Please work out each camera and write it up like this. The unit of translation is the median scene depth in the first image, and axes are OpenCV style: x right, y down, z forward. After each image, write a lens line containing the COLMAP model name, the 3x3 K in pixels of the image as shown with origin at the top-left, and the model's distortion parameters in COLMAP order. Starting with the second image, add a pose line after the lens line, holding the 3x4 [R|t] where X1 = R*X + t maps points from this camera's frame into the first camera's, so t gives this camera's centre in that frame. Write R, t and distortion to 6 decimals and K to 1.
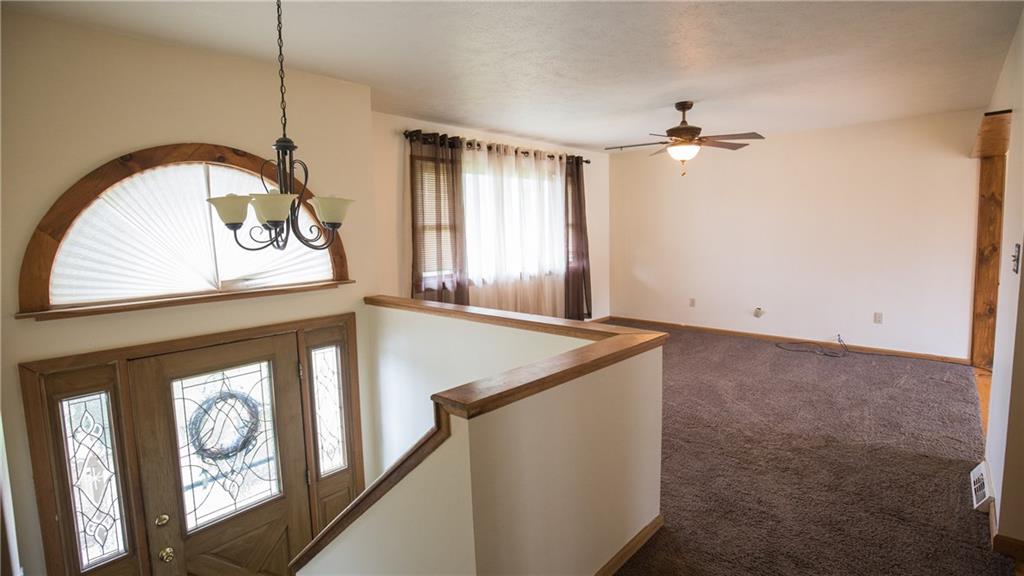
lens RADIAL K [[494.9, 0, 515.1], [0, 494.9, 285.2], [0, 0, 1]] dist [-0.026331, -0.000553]
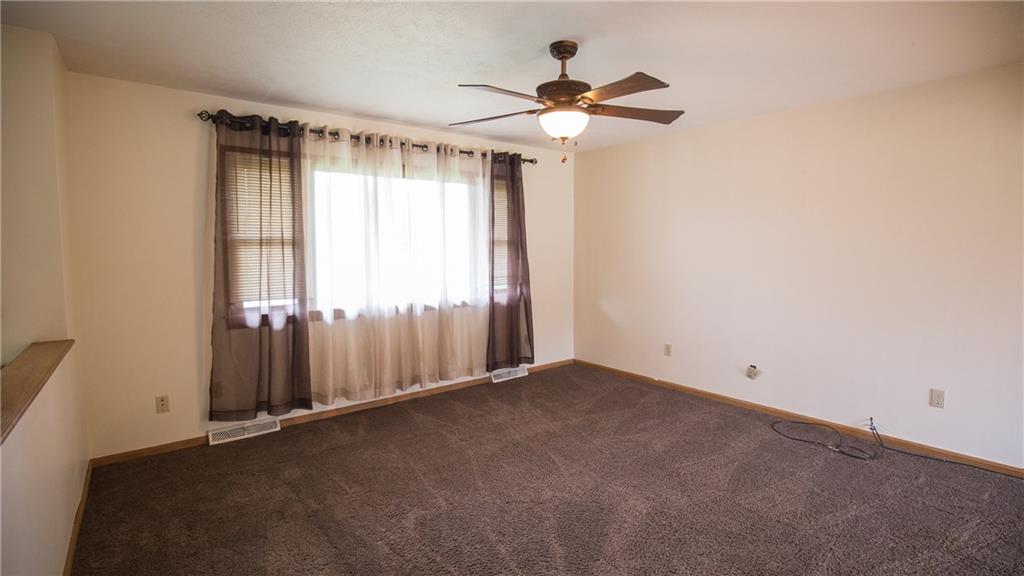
lens RADIAL K [[483.6, 0, 508.9], [0, 483.6, 284.8], [0, 0, 1]] dist [-0.030554, 0.003029]
pose [[0.986834, 0.027798, -0.159329, 0.302536], [-0.033239, 0.998948, -0.031586, -0.039027], [0.158284, 0.036466, 0.986720, 0.321980]]
